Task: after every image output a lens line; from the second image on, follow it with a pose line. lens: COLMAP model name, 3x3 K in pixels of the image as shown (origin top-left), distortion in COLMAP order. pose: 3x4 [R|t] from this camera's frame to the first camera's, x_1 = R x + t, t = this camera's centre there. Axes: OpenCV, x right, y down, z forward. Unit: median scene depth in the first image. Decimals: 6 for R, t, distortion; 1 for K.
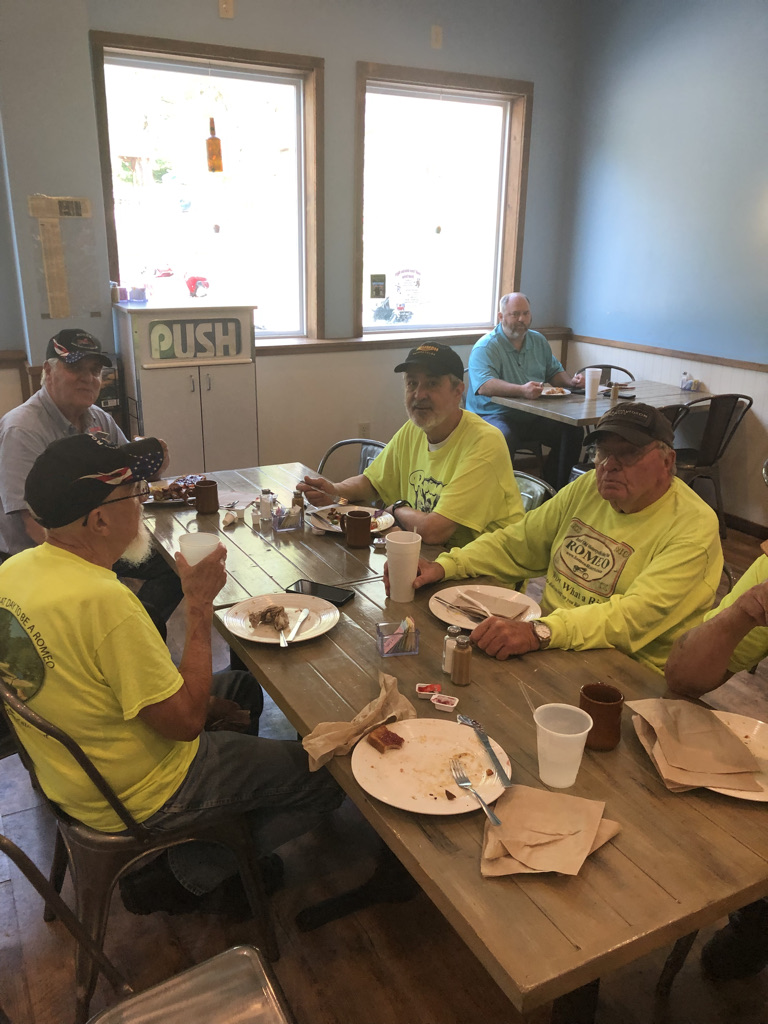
lens RADIAL K [[831.6, 0, 384.0], [0, 831.6, 512.0], [0, 0, 1]] dist [0.008952, -0.012017]
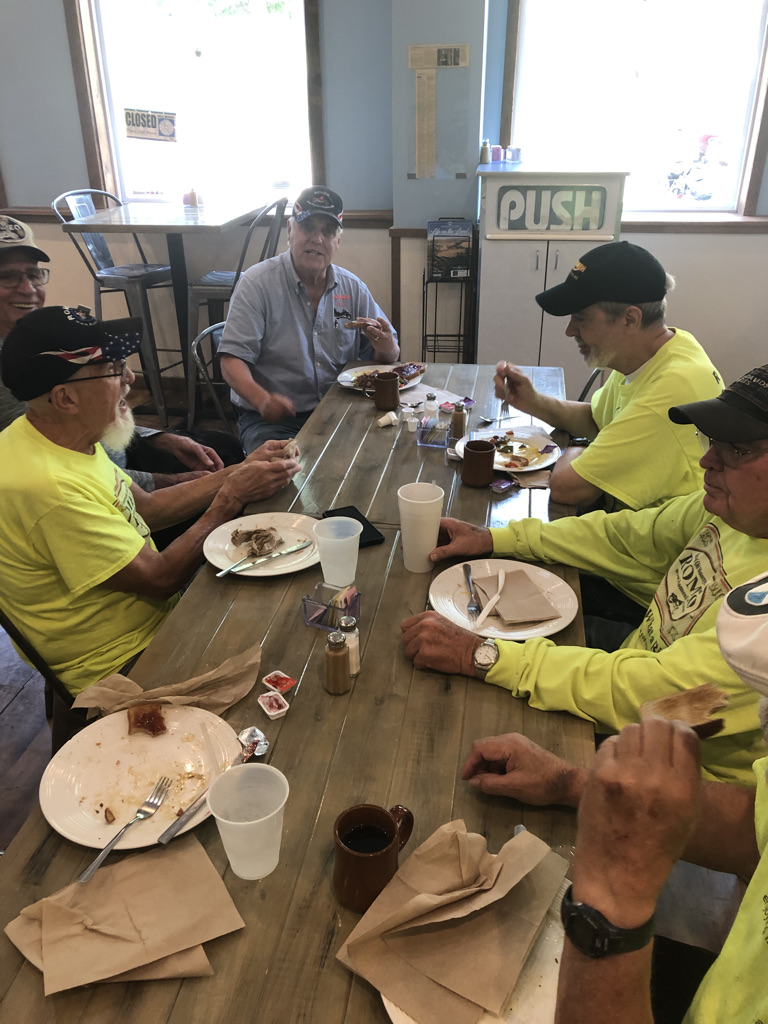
lens RADIAL K [[838.3, 0, 381.4], [0, 838.3, 494.0], [0, 0, 1]] dist [0.007782, 0.009881]
pose [[0.783384, 0.247900, -0.569961, 0.217169], [-0.171232, 0.967609, 0.185505, -0.050822], [0.597486, -0.047726, 0.800458, 0.170888]]
